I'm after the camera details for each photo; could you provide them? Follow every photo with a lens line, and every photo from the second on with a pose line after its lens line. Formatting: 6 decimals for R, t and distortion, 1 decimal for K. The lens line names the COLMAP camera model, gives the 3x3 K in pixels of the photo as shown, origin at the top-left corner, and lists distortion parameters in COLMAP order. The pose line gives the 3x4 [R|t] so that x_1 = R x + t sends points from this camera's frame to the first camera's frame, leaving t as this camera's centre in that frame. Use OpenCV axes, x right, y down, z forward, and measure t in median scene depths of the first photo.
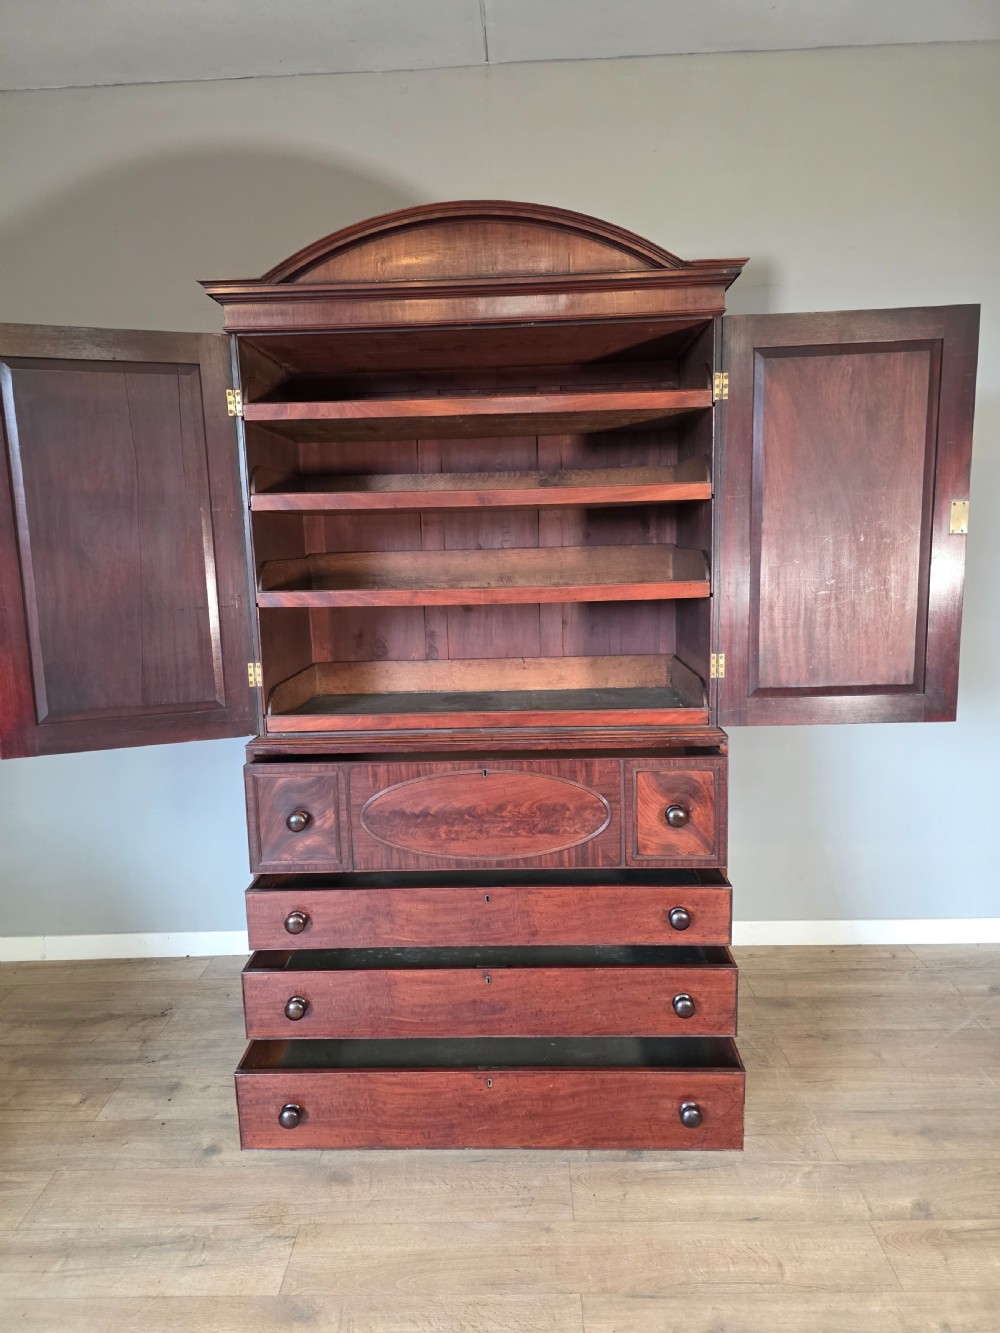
lens RADIAL K [[896.1, 0, 500.0], [0, 896.1, 667.1], [0, 0, 1]] dist [0.085247, -0.060252]
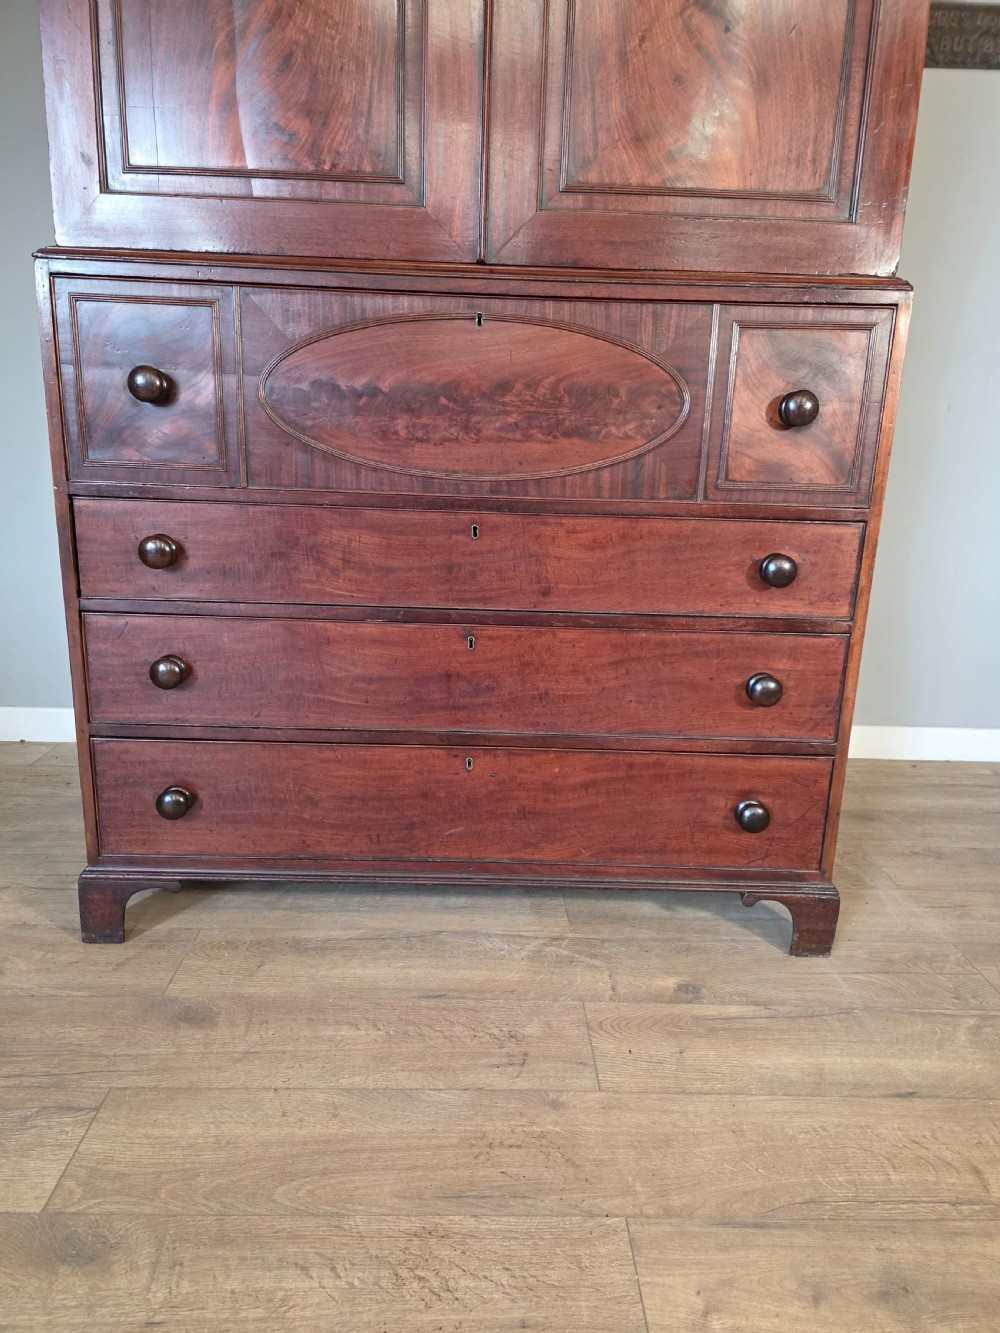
lens RADIAL K [[899.2, 0, 500.4], [0, 899.2, 668.2], [0, 0, 1]] dist [0.076546, -0.071833]
pose [[0.997000, 0.045398, 0.062691, -0.029473], [-0.051003, 0.994553, 0.090900, 0.270690], [-0.058222, -0.093825, 0.993885, 0.418671]]
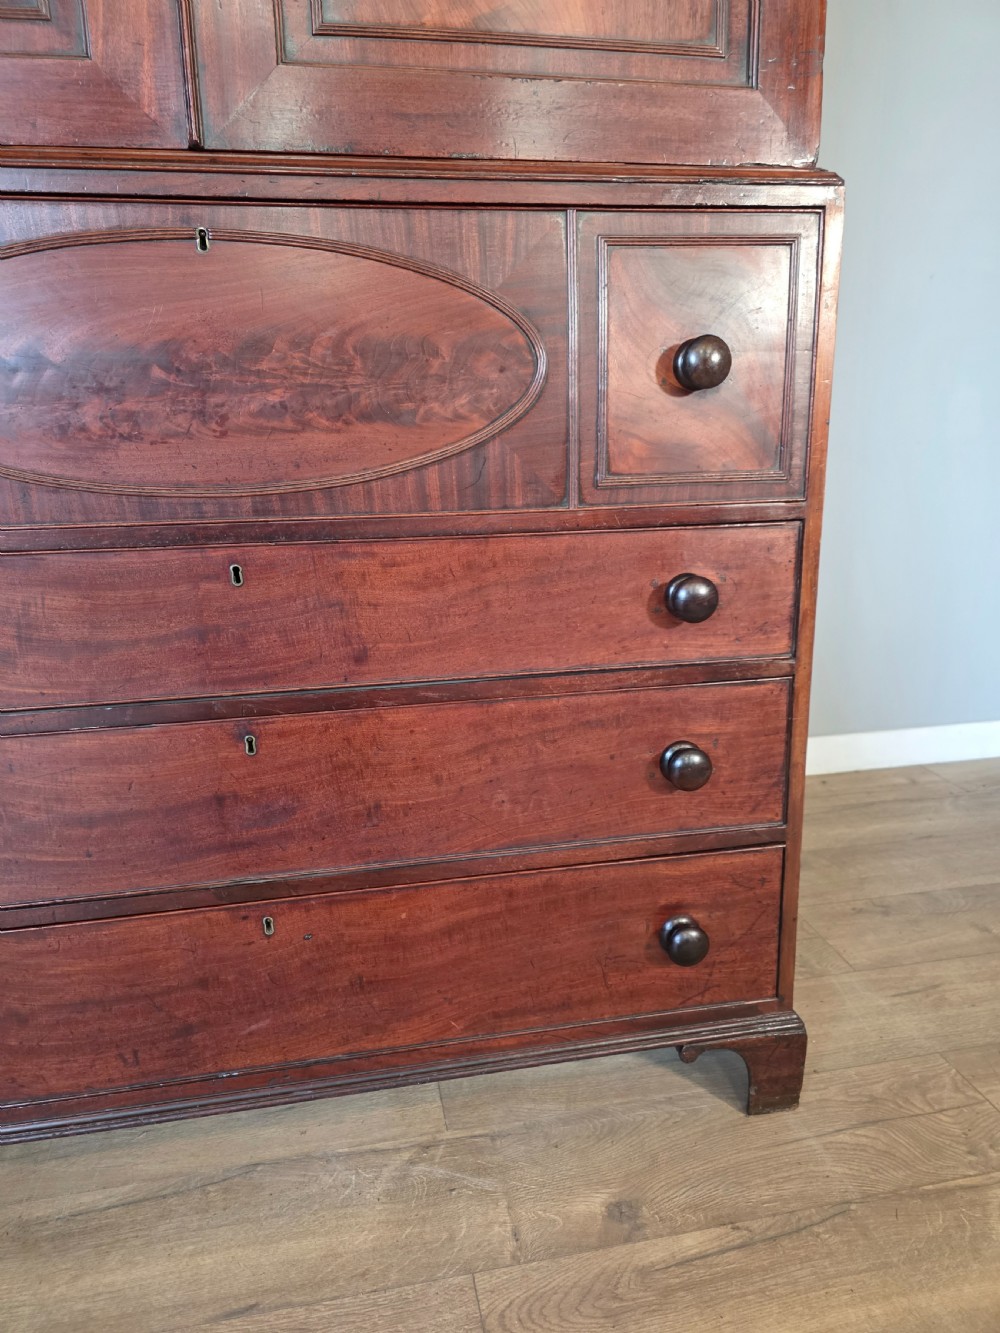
lens RADIAL K [[897.7, 0, 501.2], [0, 897.7, 655.9], [0, 0, 1]] dist [0.063642, -0.065431]
pose [[0.975909, -0.046508, 0.213163, 0.013029], [0.030202, 0.996407, 0.079123, 0.242713], [-0.216077, -0.070779, 0.973807, 0.622740]]
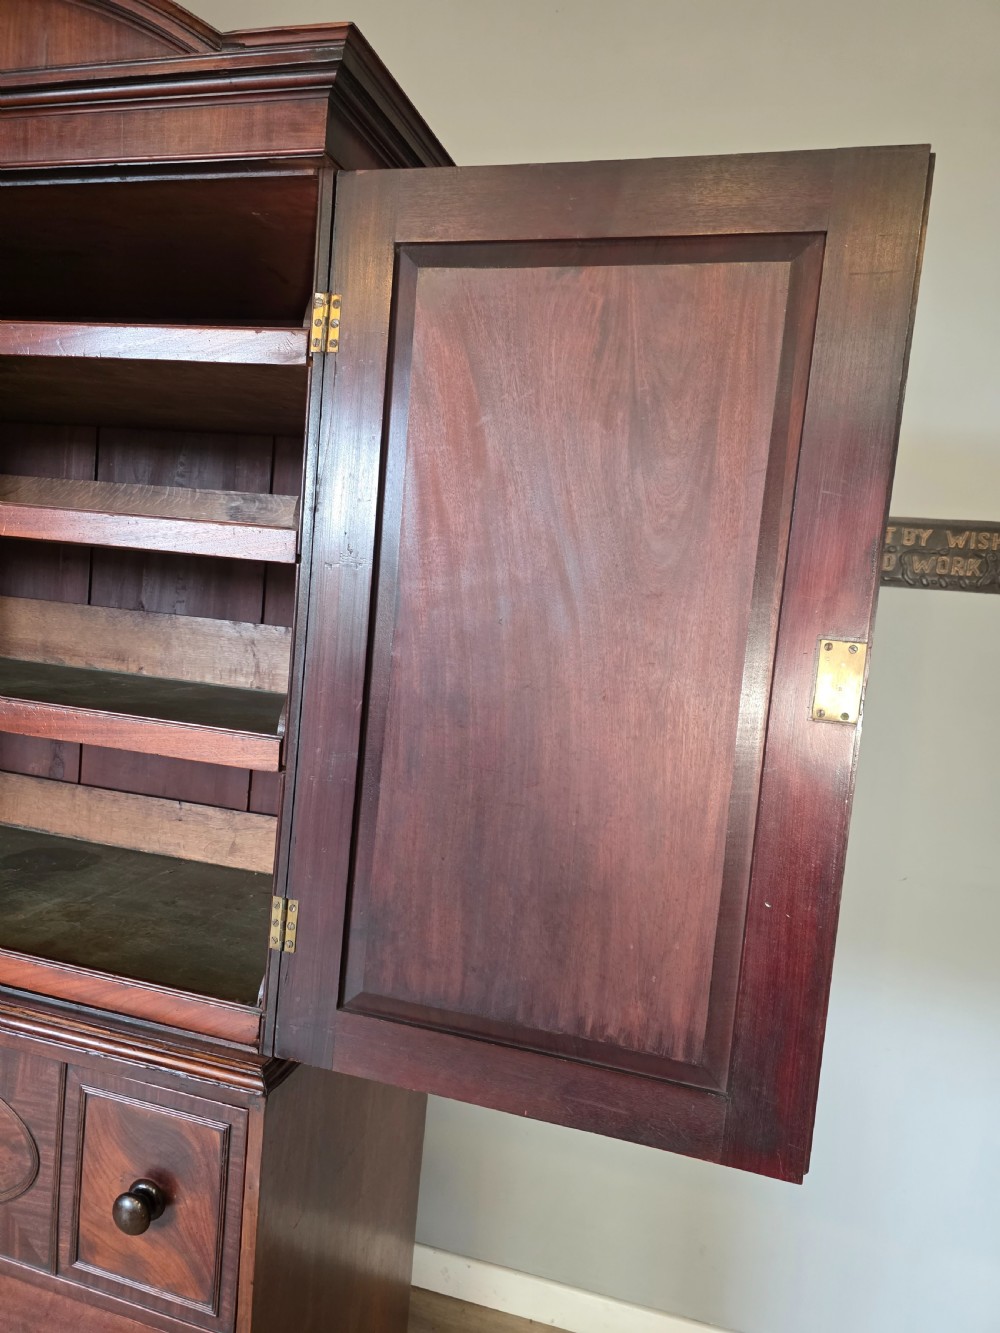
lens RADIAL K [[899.2, 0, 507.0], [0, 899.2, 664.7], [0, 0, 1]] dist [0.076546, -0.071833]
pose [[0.965014, 0.133932, -0.225412, 0.433278], [-0.148151, 0.987832, -0.047313, -0.125065], [0.216332, 0.079052, 0.973114, 0.557949]]
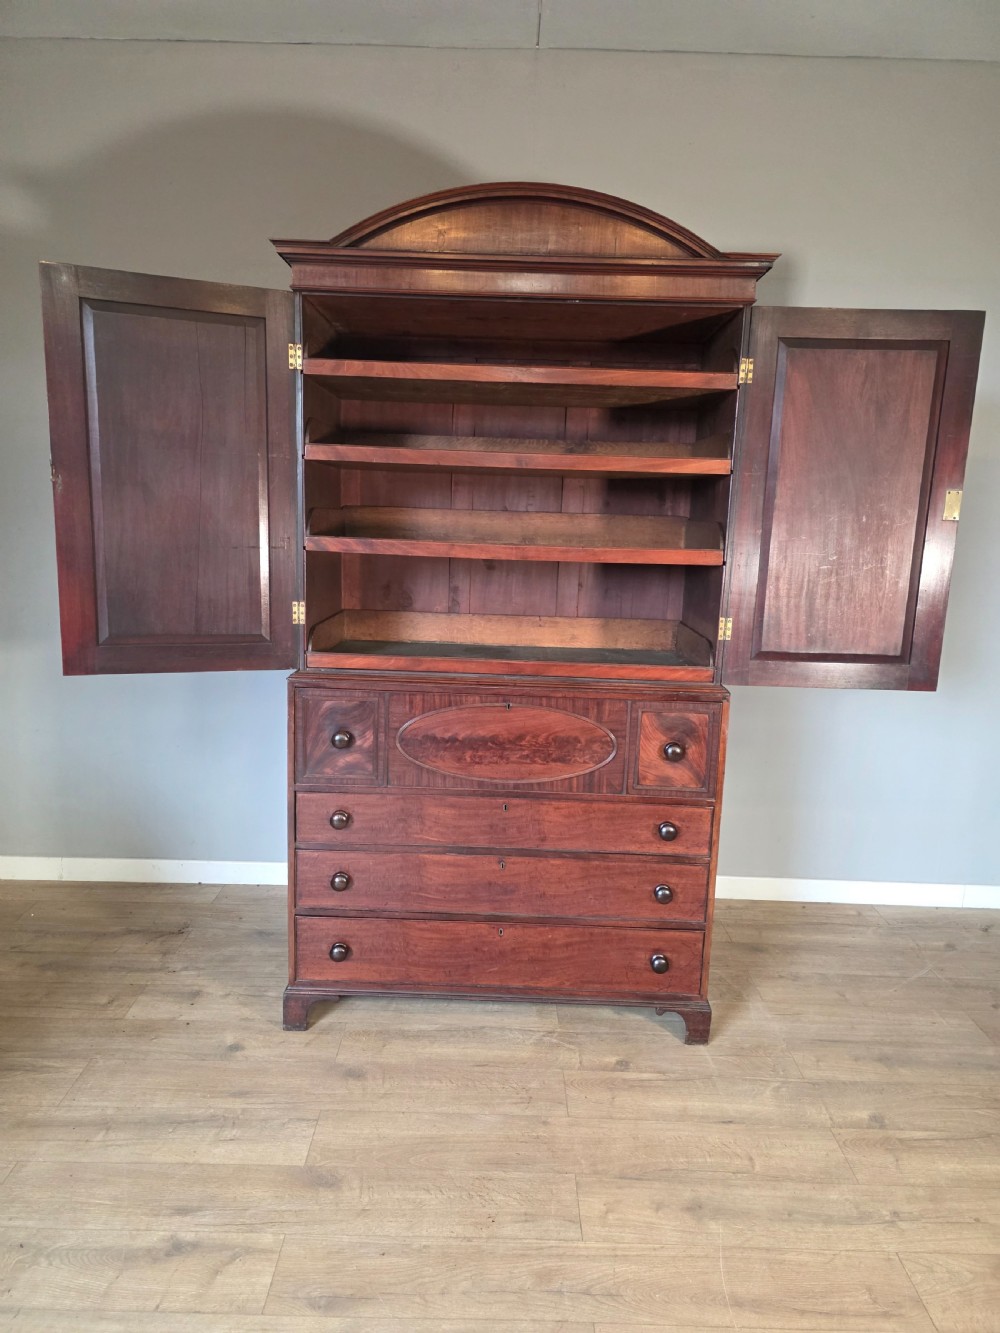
lens RADIAL K [[896.1, 0, 502.7], [0, 896.1, 670.8], [0, 0, 1]] dist [0.085247, -0.060252]
pose [[0.997871, 0.054916, 0.035171, -0.064925], [-0.055890, 0.998063, 0.027324, 0.035349], [-0.033603, -0.029231, 0.999008, -0.088081]]
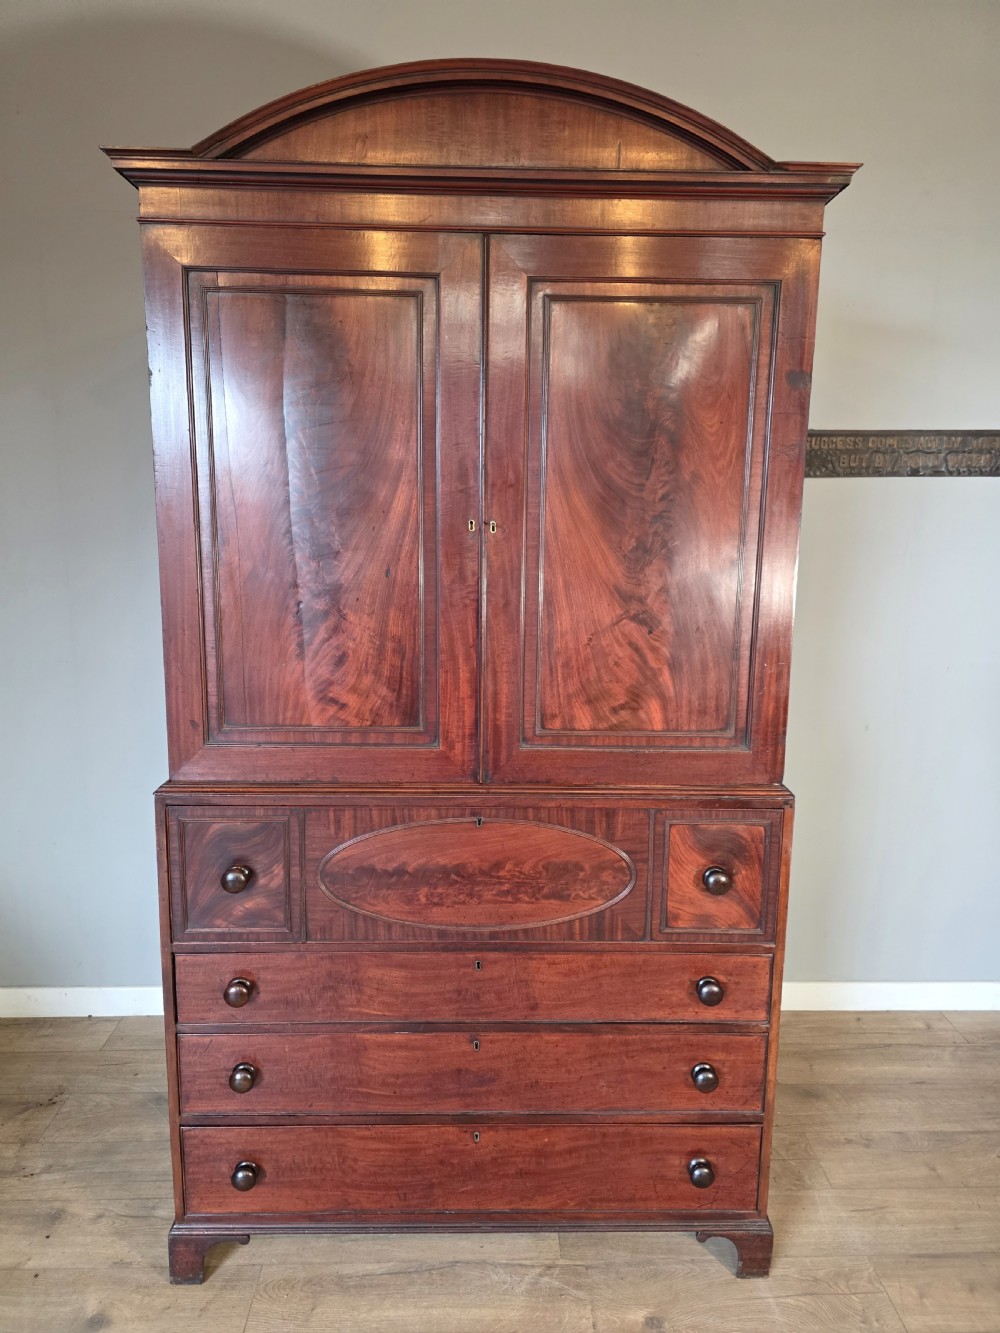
lens RADIAL K [[899.2, 0, 508.7], [0, 899.2, 663.6], [0, 0, 1]] dist [0.076546, -0.071833]
pose [[0.997278, 0.030200, 0.067266, -0.047590], [-0.031684, 0.999275, 0.021113, -0.043271], [-0.066580, -0.023187, 0.997512, 0.239913]]
